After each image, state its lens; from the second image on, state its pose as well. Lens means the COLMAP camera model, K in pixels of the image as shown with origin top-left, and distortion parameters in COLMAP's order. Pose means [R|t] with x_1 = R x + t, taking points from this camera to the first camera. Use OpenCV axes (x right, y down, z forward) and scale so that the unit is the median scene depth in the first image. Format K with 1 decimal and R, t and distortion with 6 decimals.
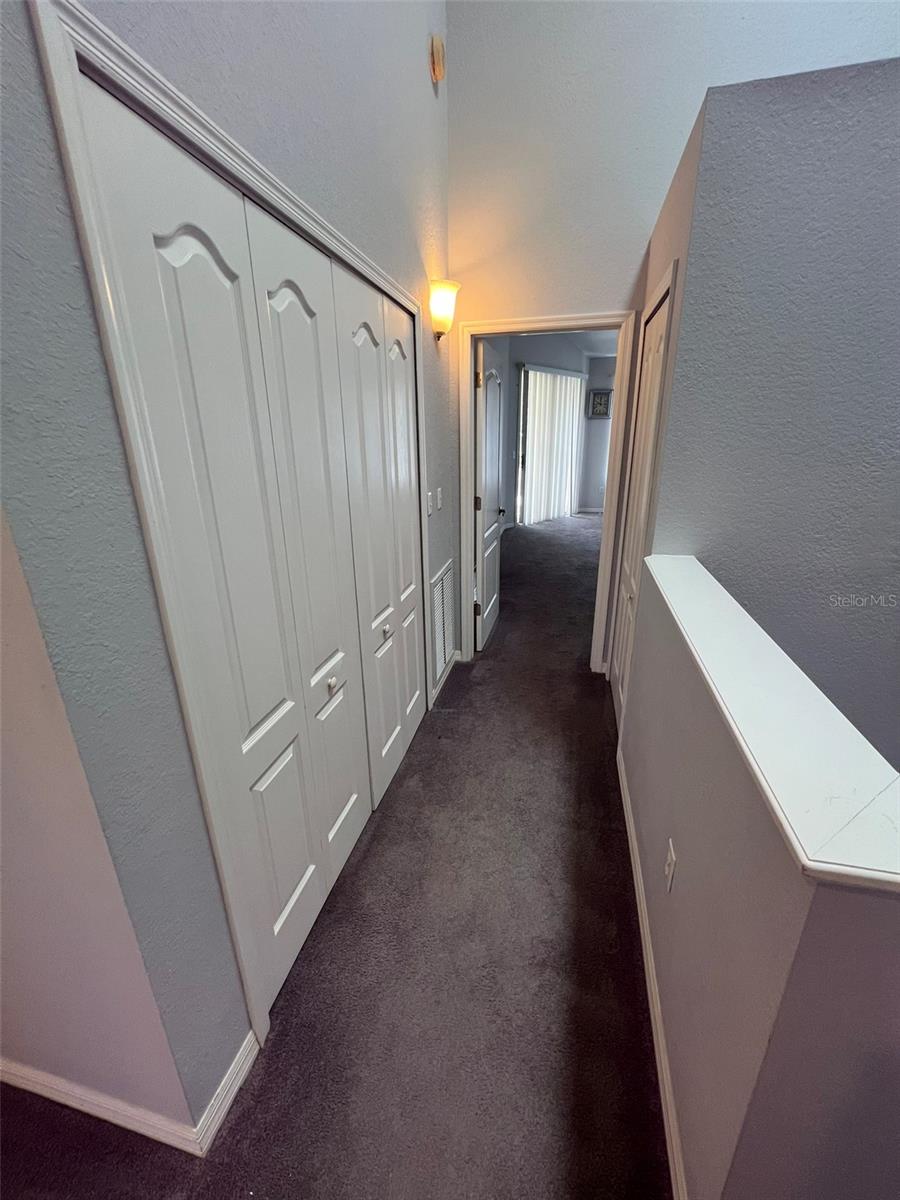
lens RADIAL K [[481.6, 0, 450.1], [0, 481.6, 600.2], [0, 0, 1]] dist [0.000558, 0.000111]
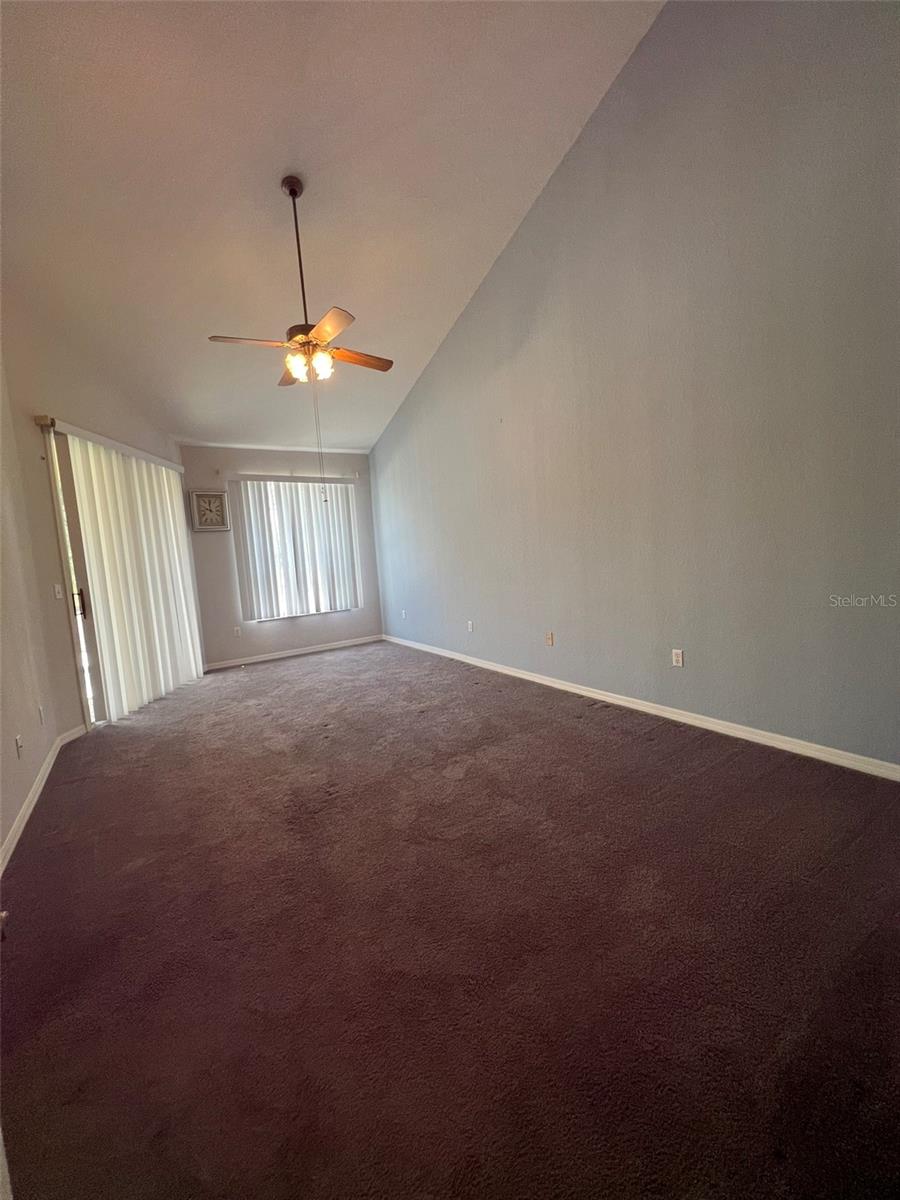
lens RADIAL K [[481.6, 0, 454.5], [0, 481.6, 601.4], [0, 0, 1]] dist [0.000558, 0.000111]
pose [[0.688226, -0.103710, 0.718045, 0.051632], [0.282086, 0.950105, -0.133145, -0.104679], [-0.668410, 0.294184, 0.683143, 0.365178]]
